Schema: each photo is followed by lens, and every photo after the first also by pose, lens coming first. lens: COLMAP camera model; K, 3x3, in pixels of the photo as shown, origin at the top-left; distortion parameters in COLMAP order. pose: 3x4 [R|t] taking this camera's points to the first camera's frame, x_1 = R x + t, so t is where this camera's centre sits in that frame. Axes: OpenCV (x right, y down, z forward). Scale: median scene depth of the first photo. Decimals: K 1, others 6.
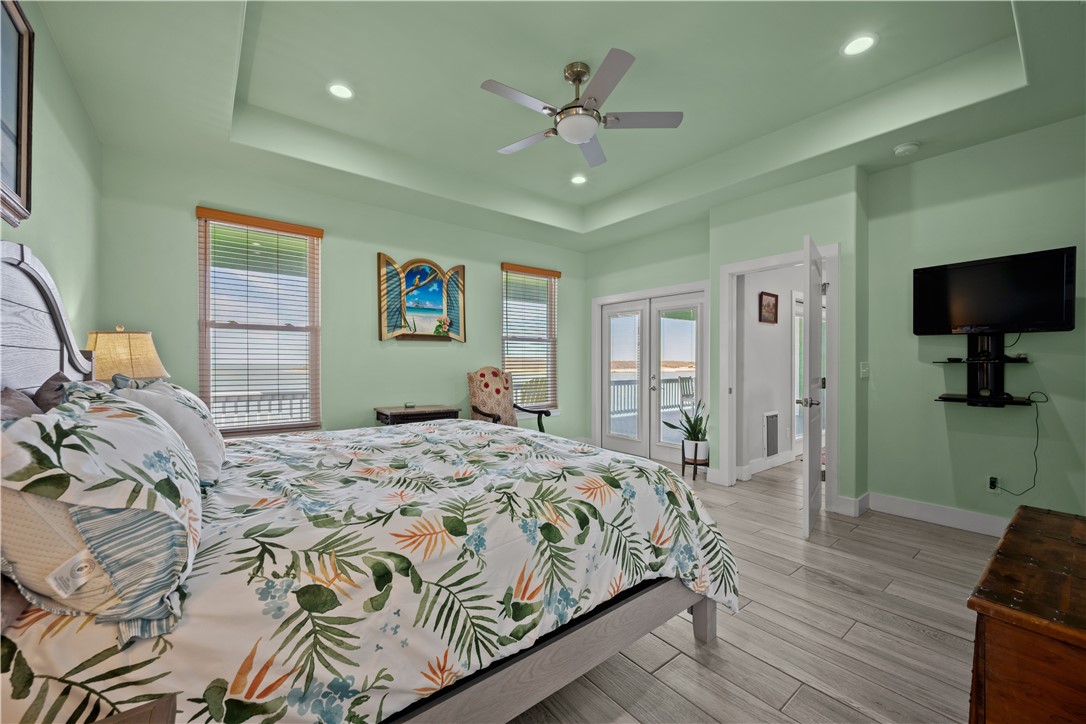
lens RADIAL K [[431.4, 0, 548.7], [0, 431.4, 364.6], [0, 0, 1]] dist [0.000650, -0.000167]
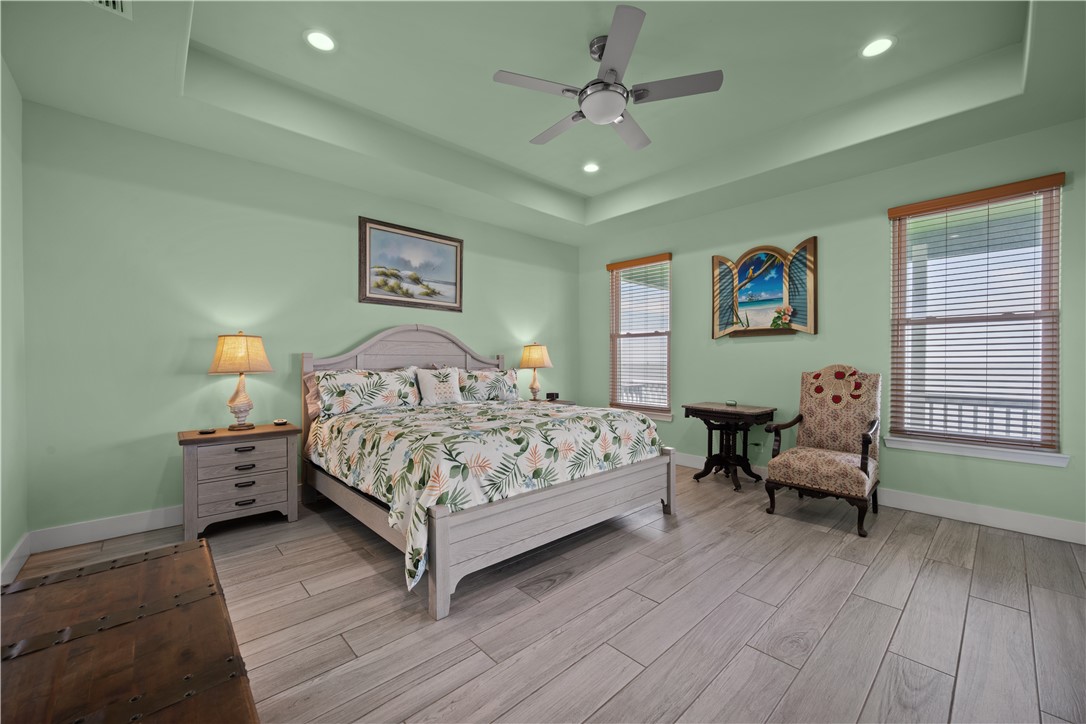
lens RADIAL K [[431.4, 0, 548.7], [0, 431.4, 364.6], [0, 0, 1]] dist [0.000650, -0.000167]
pose [[0.079439, 0.007526, -0.996811, 0.593318], [-0.004060, 0.999966, 0.007226, 0.000591], [0.996831, 0.003473, 0.079467, 0.485766]]
